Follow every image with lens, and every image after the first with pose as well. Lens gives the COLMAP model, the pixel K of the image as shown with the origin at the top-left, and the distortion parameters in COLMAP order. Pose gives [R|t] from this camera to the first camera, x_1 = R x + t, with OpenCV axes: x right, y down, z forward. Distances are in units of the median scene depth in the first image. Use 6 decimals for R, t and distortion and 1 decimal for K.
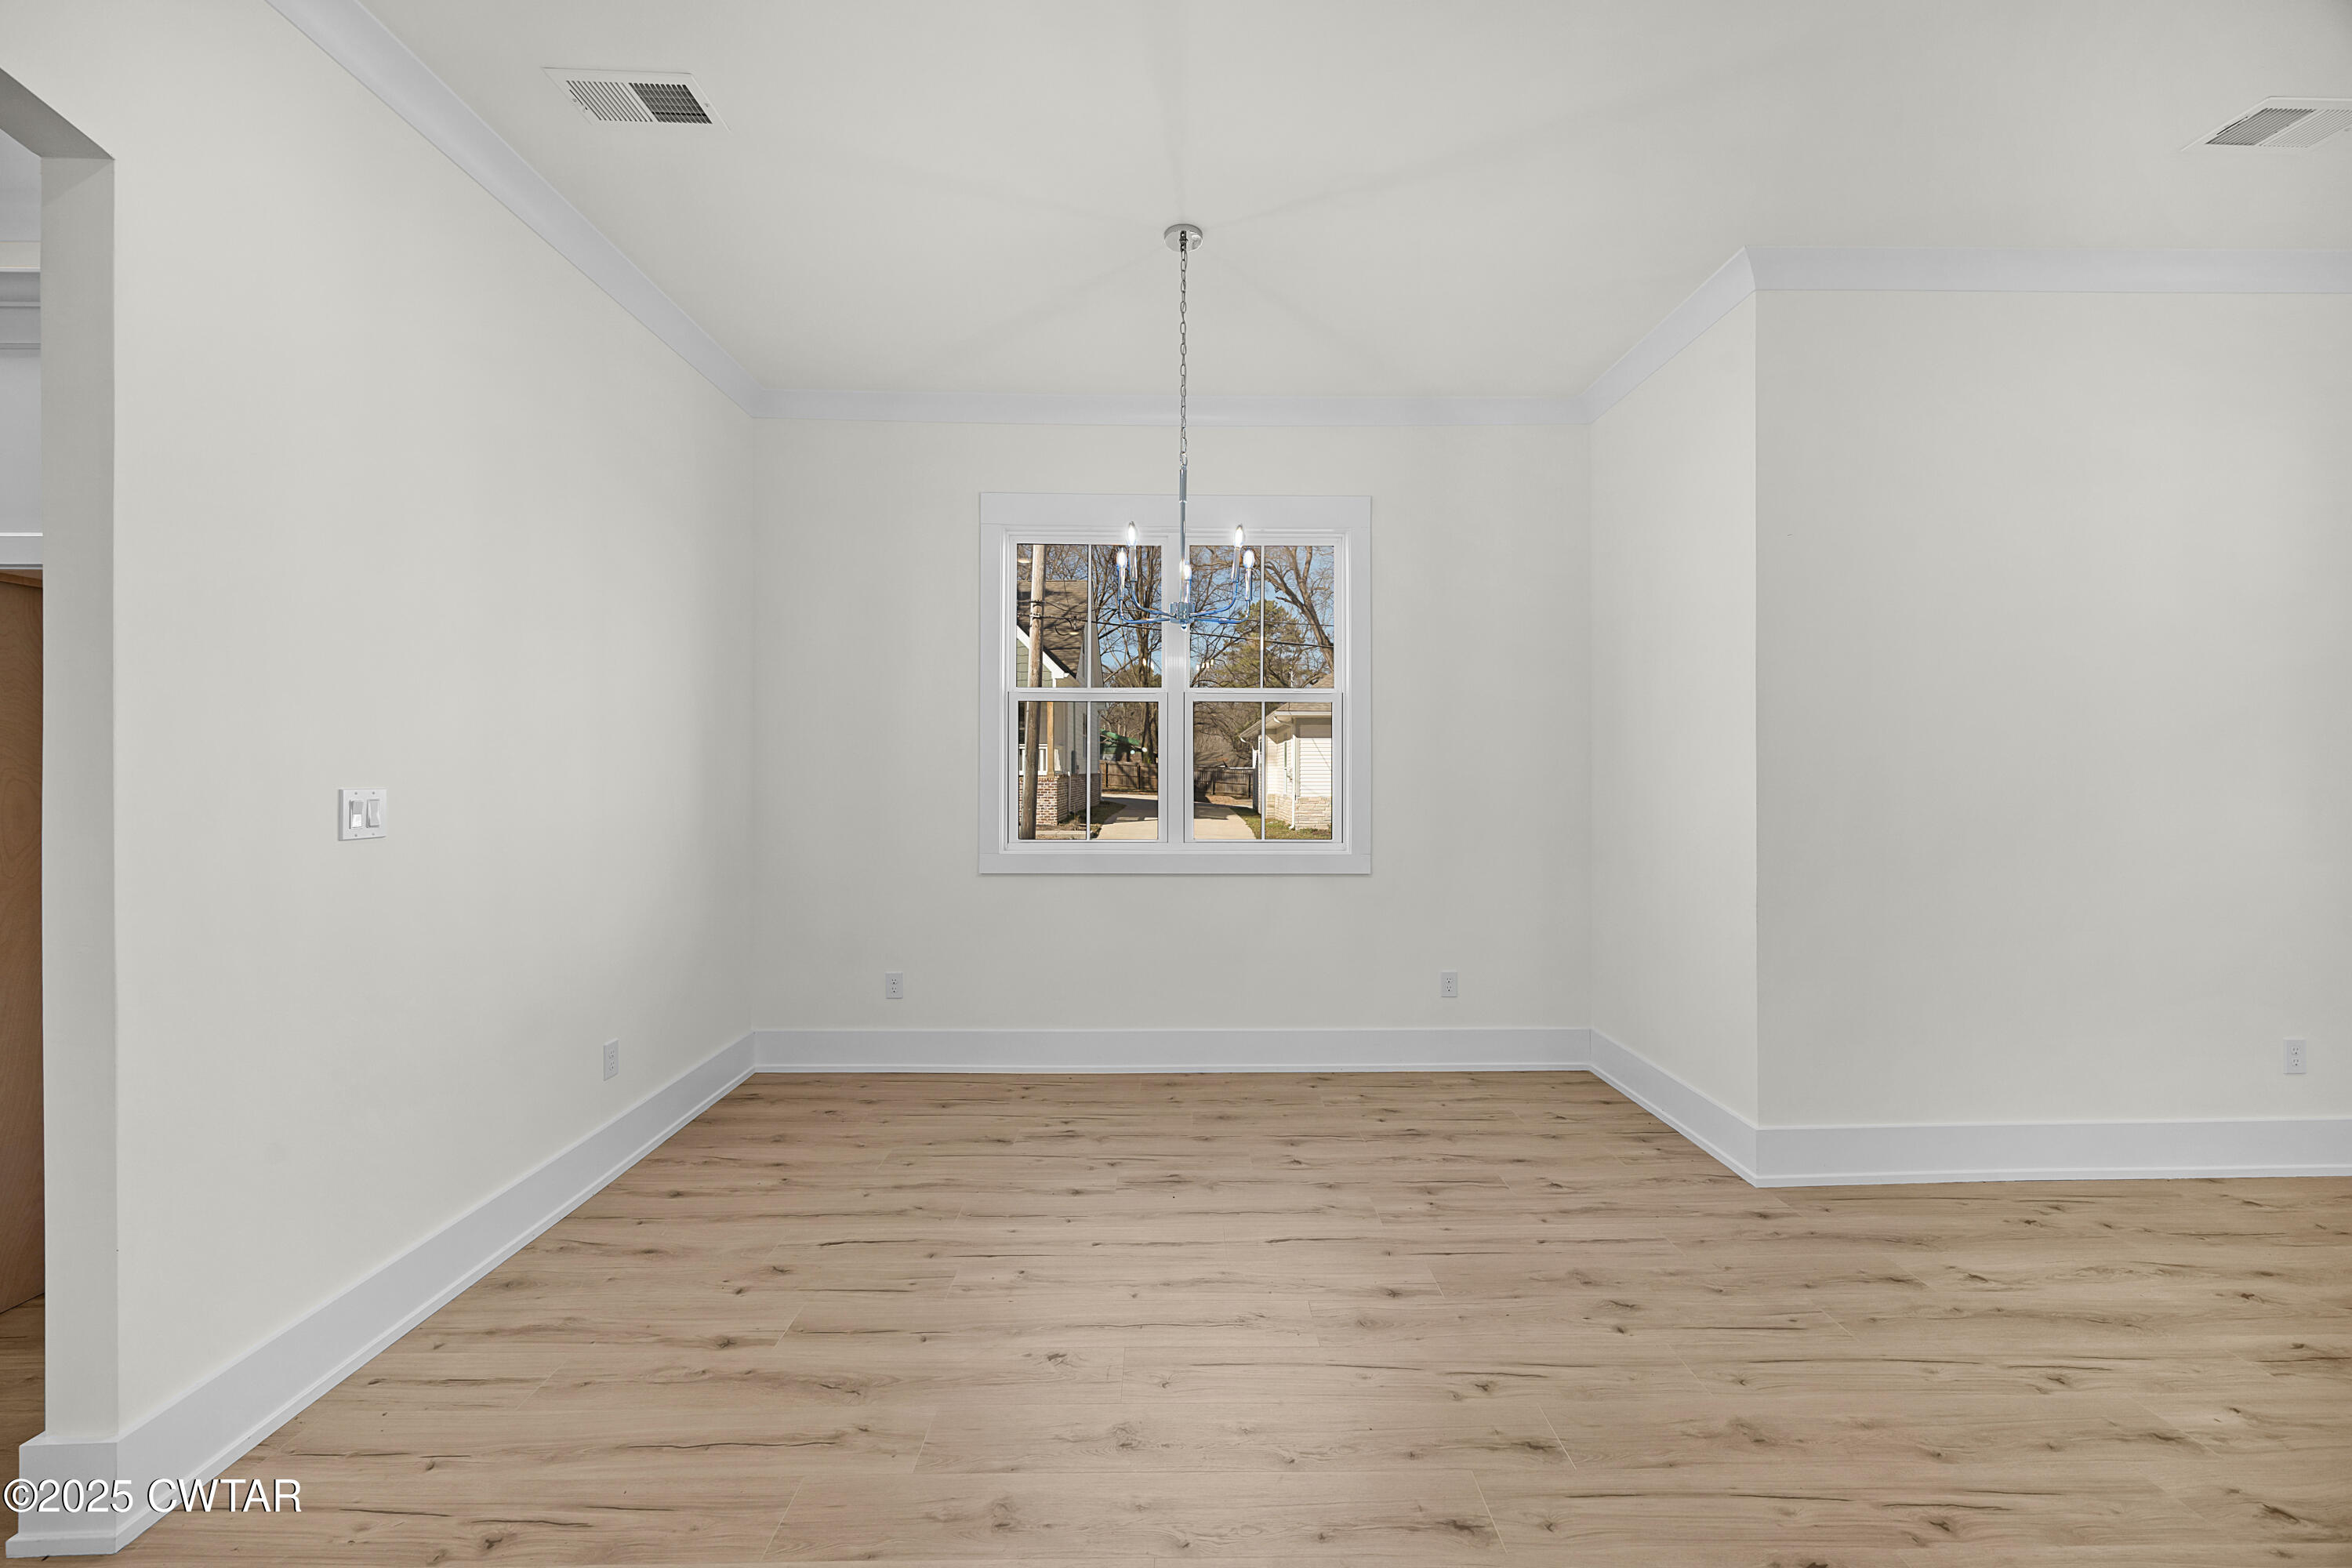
lens RADIAL K [[919.9, 0, 1185.0], [0, 919.9, 789.5], [0, 0, 1]] dist [-0.002978, -0.000015]
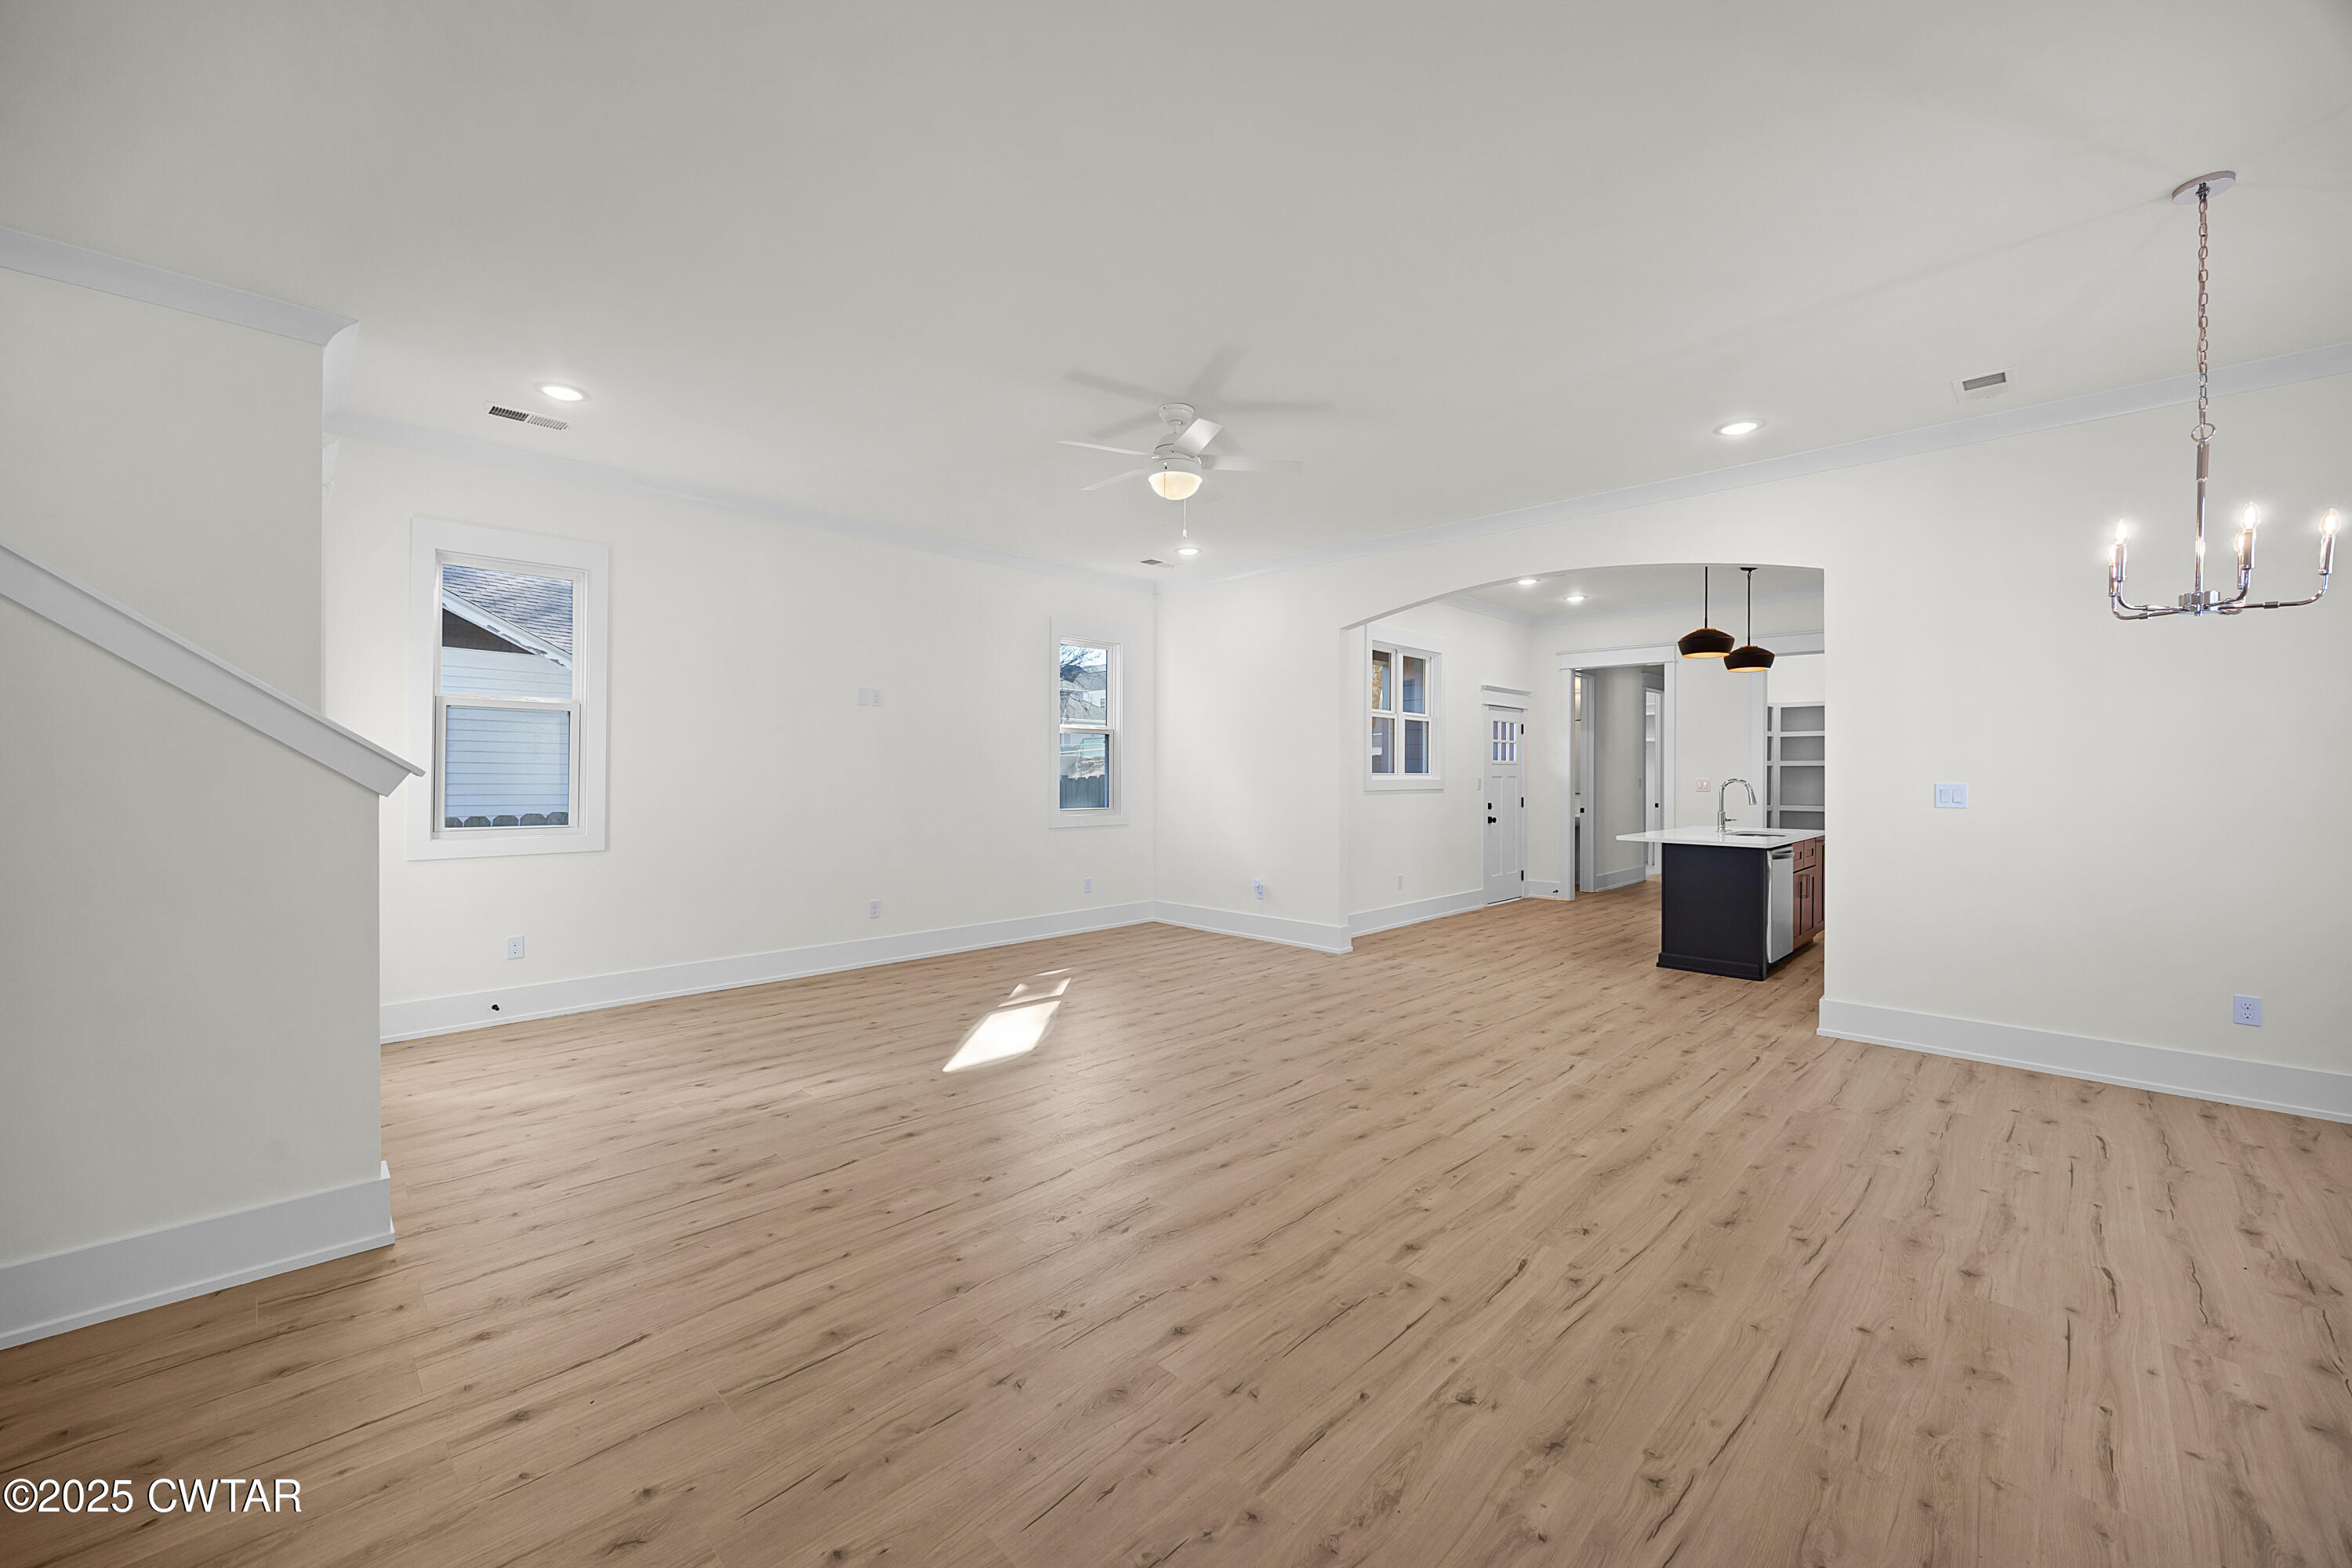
lens RADIAL K [[919.9, 0, 1198.8], [0, 919.9, 774.1], [0, 0, 1]] dist [-0.002978, -0.000015]
pose [[-0.701356, 0.000409, -0.712811, 1.342486], [-0.016561, 0.999721, 0.016869, -0.023667], [0.712618, 0.023636, -0.701154, 0.919317]]
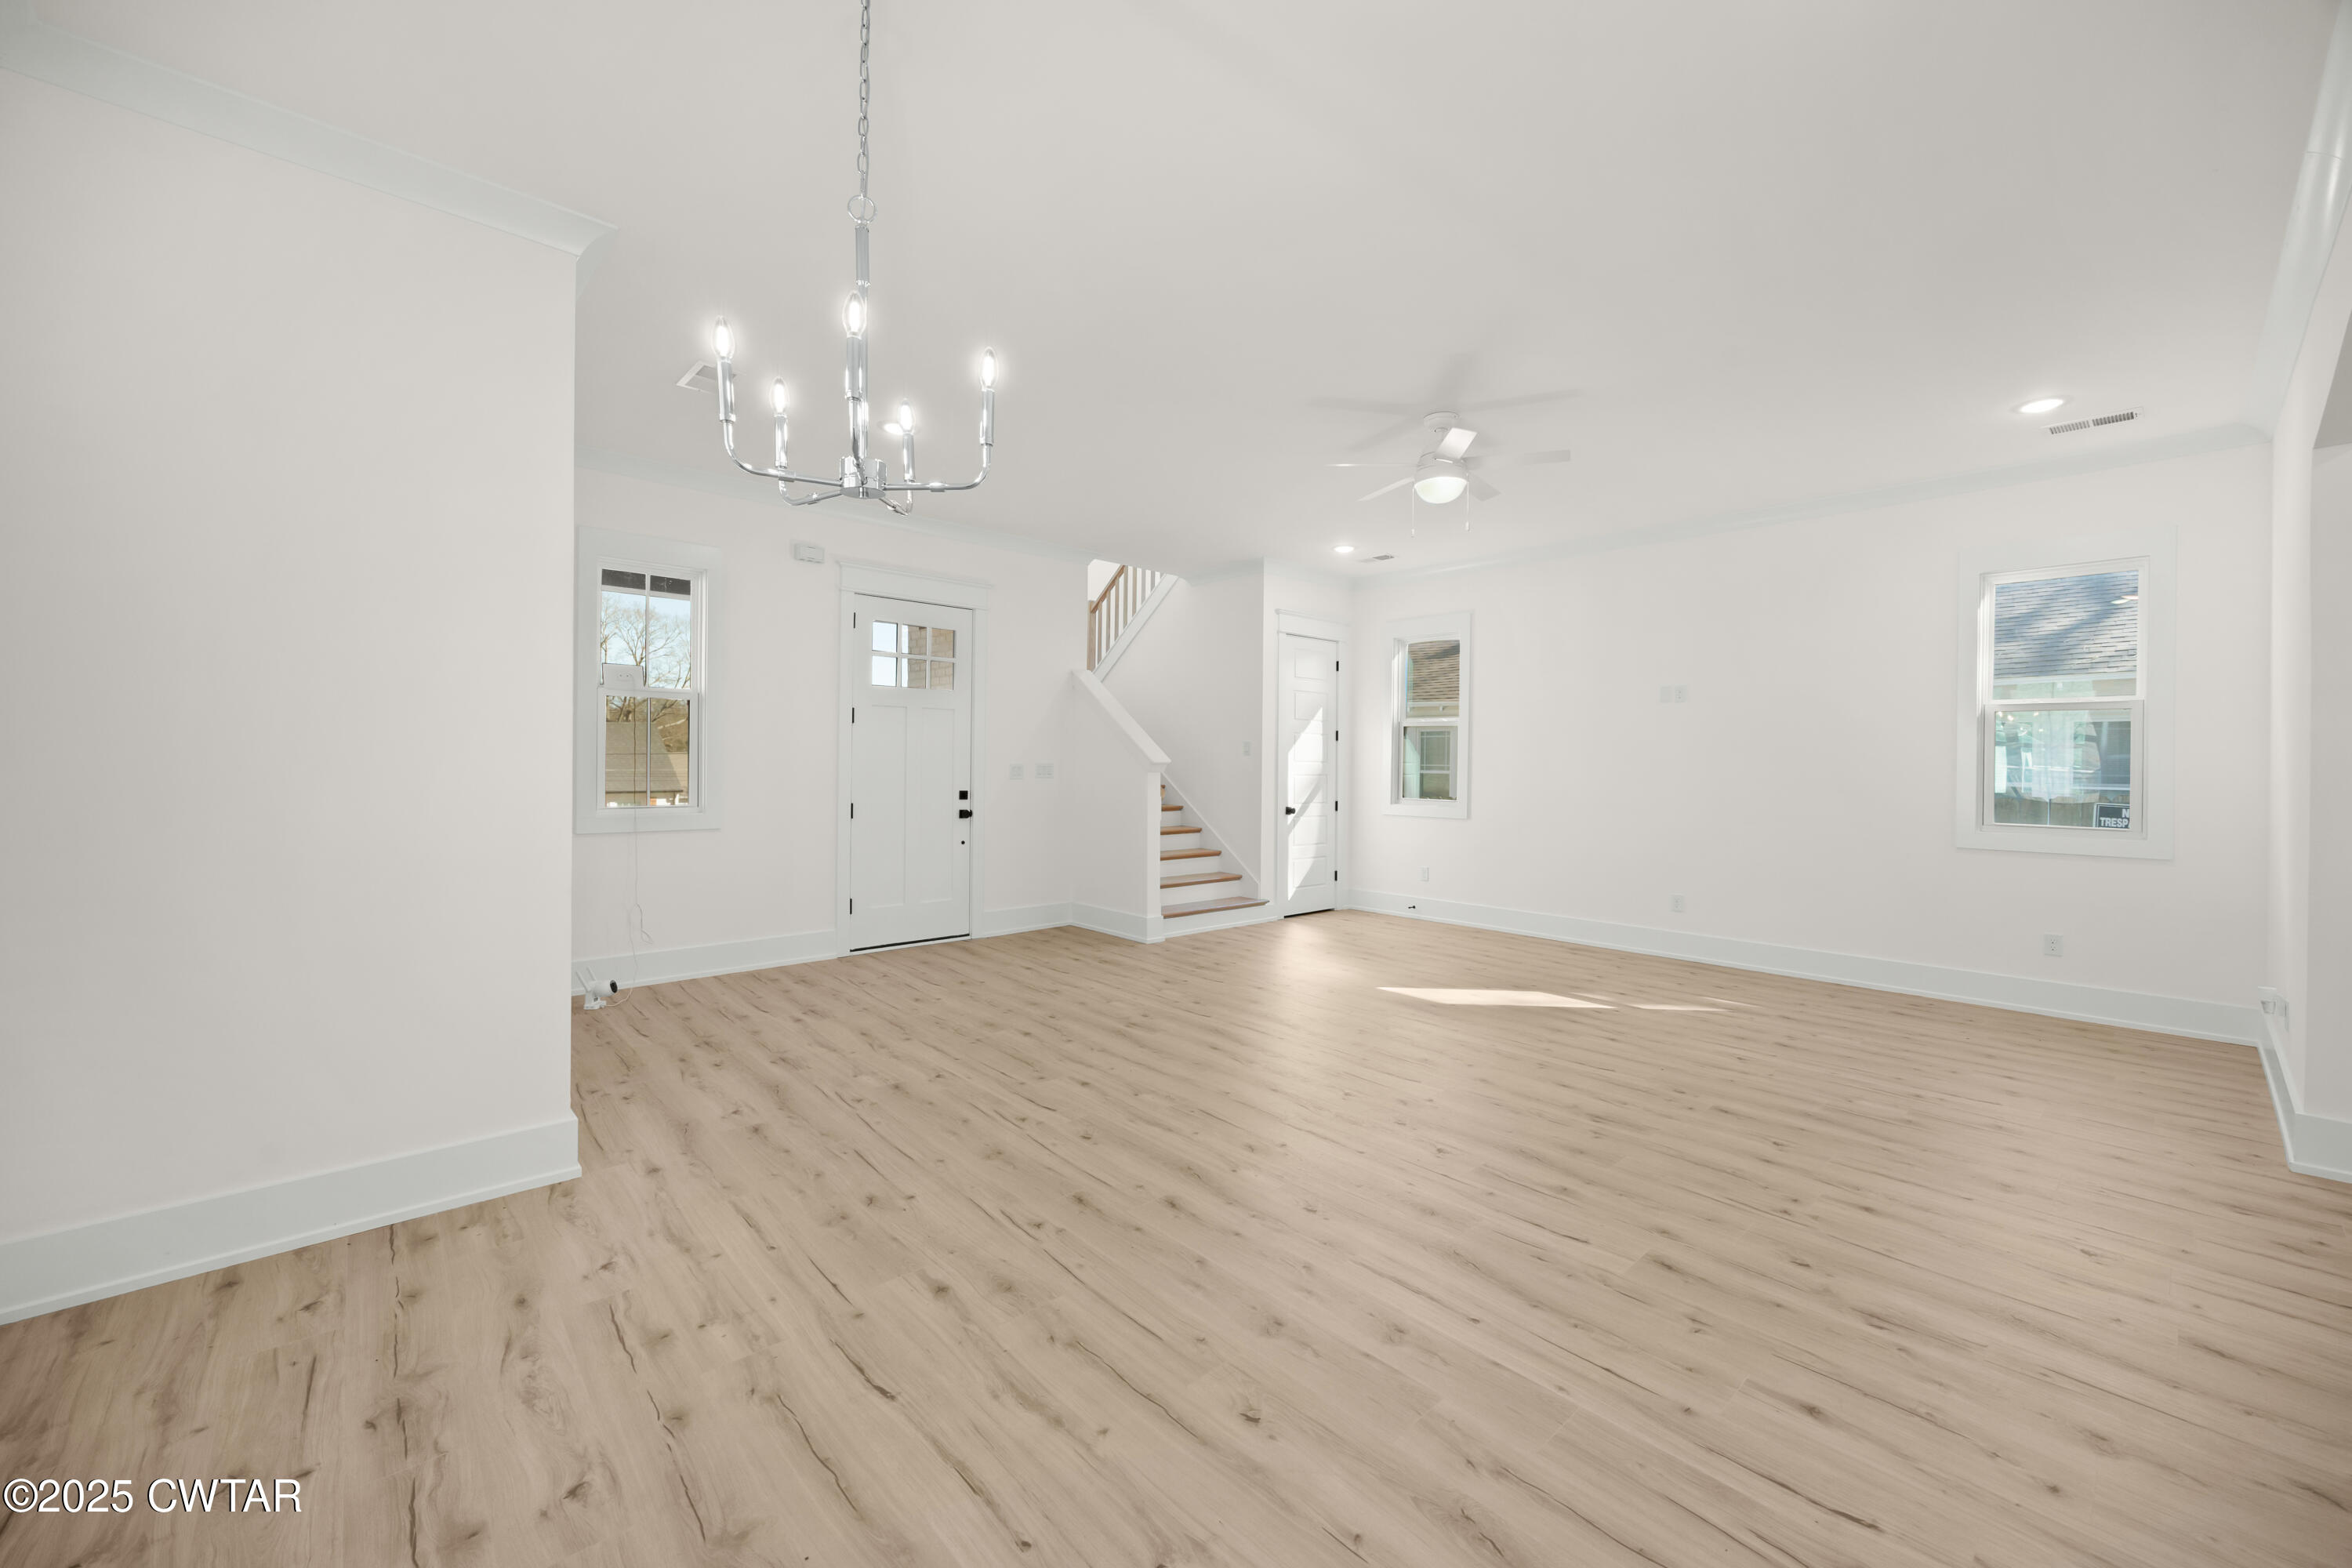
lens RADIAL K [[919.9, 0, 1159.2], [0, 919.9, 780.7], [0, 0, 1]] dist [-0.002978, -0.000015]
pose [[-0.646968, -0.020354, 0.762245, -0.561170], [0.007094, 0.999440, 0.032708, -0.024860], [-0.762484, 0.026568, -0.646461, 1.214706]]
